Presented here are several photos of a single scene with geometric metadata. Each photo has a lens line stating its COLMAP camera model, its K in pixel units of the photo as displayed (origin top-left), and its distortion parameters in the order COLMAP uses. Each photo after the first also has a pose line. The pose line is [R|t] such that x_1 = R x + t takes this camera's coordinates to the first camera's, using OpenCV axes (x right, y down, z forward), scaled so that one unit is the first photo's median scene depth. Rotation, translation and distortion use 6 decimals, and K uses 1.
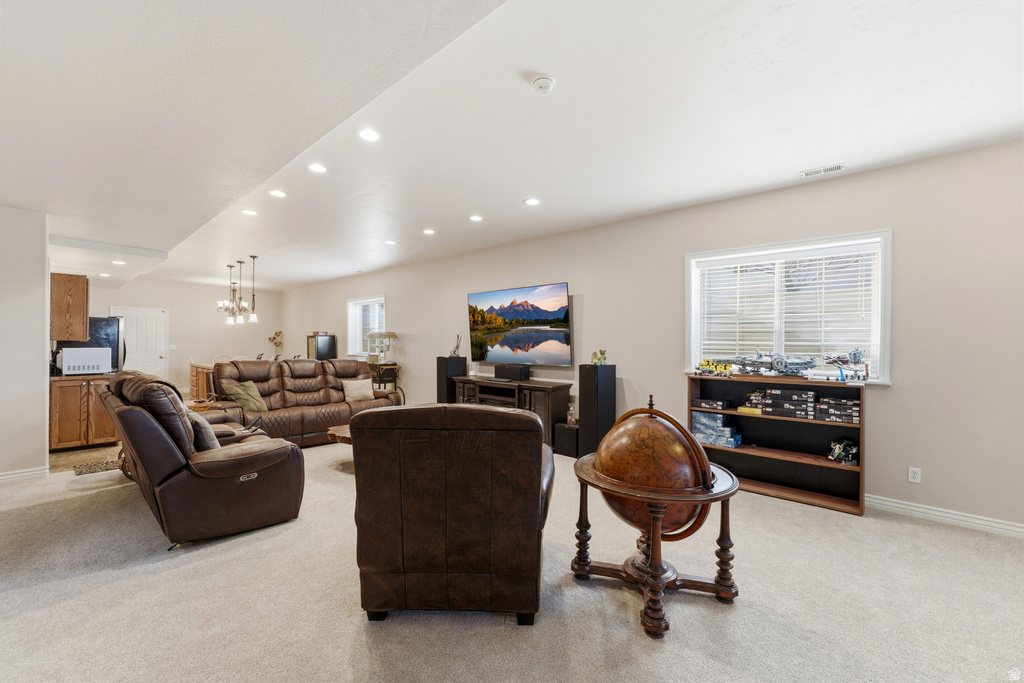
lens RADIAL K [[412.2, 0, 511.7], [0, 412.2, 344.1], [0, 0, 1]] dist [0.000630, 0.000204]
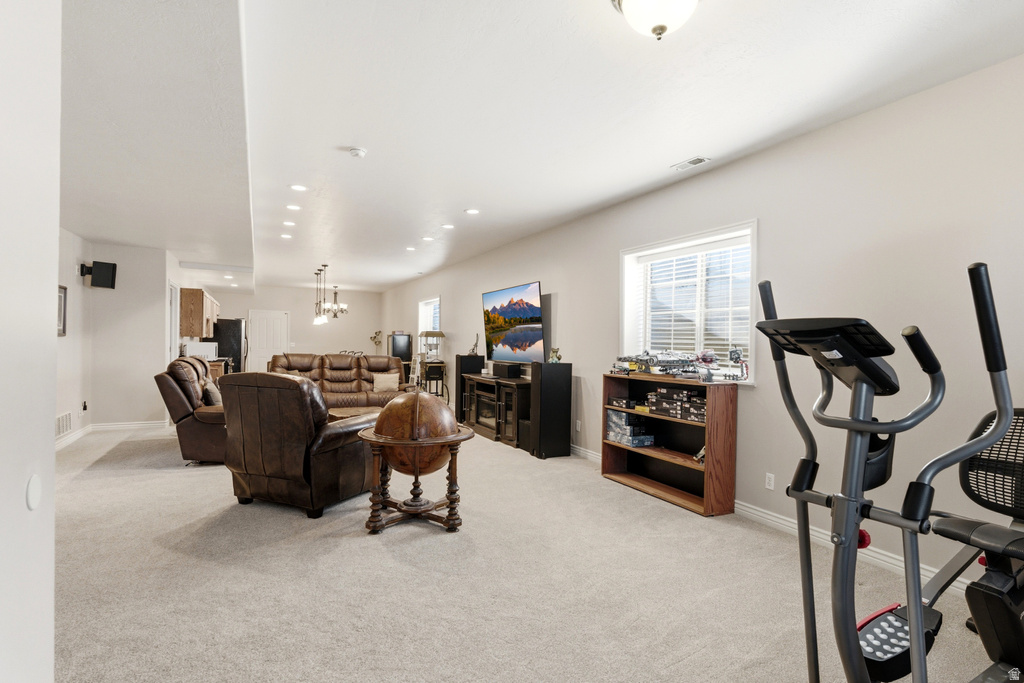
lens RADIAL K [[514.7, 0, 512.0], [0, 514.7, 341.5], [0, 0, 1]] dist [-0.001294, -0.000160]
pose [[0.929099, 0.008102, -0.369743, 0.502869], [-0.012712, 0.999869, -0.010033, 0.010004], [0.369613, 0.014022, 0.929080, -0.183276]]
